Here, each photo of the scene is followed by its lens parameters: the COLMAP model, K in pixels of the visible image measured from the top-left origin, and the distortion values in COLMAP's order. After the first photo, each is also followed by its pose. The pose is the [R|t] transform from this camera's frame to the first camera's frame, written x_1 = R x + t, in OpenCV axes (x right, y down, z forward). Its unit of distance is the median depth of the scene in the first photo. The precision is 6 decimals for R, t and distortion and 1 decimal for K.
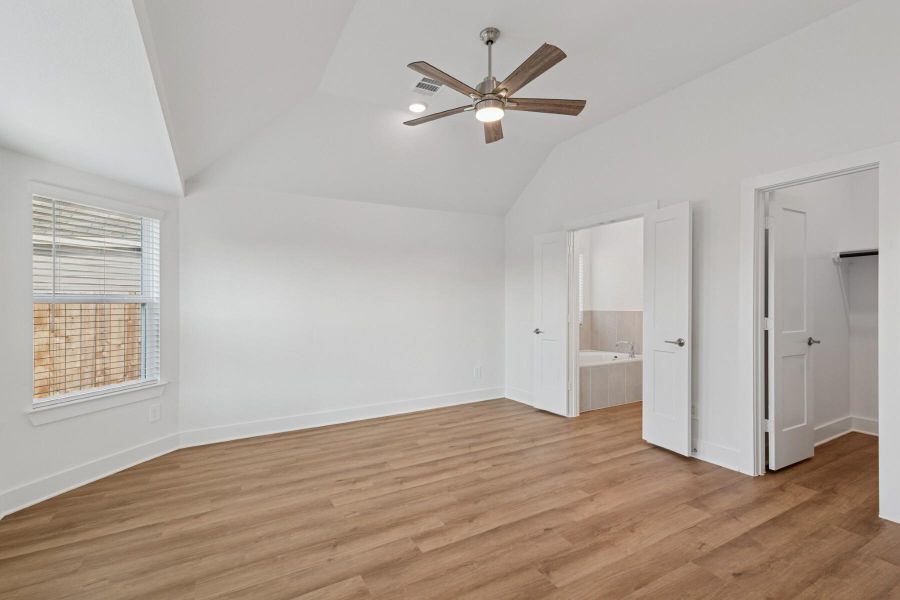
lens RADIAL K [[410.2, 0, 451.3], [0, 410.2, 304.2], [0, 0, 1]] dist [0.002143, -0.000022]
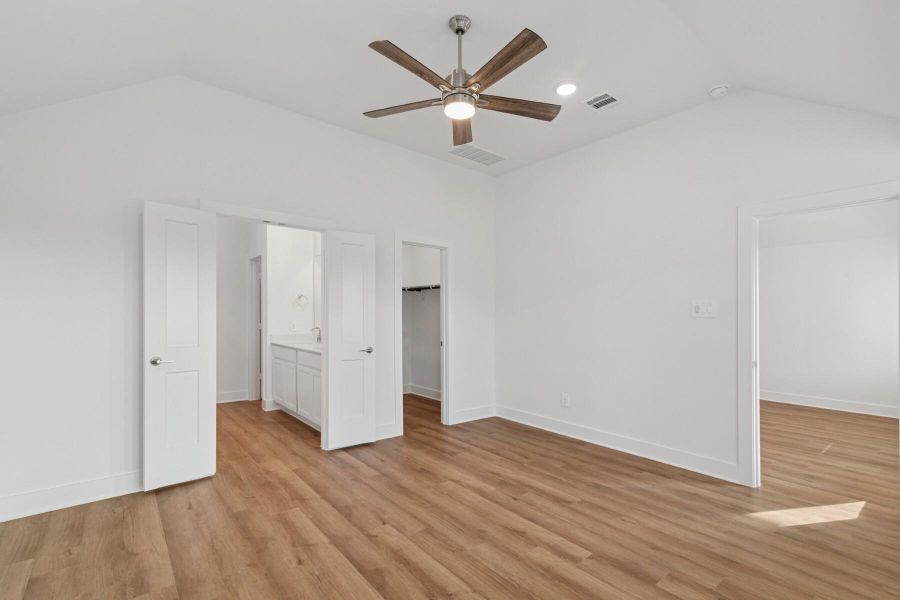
lens RADIAL K [[407.3, 0, 449.5], [0, 407.3, 315.2], [0, 0, 1]] dist [0.025242, 0.000034]
pose [[-0.156434, 0.001327, 0.987687, -0.839237], [-0.006399, 0.999977, -0.002357, -0.010577], [-0.987668, -0.006689, -0.156422, 1.201931]]
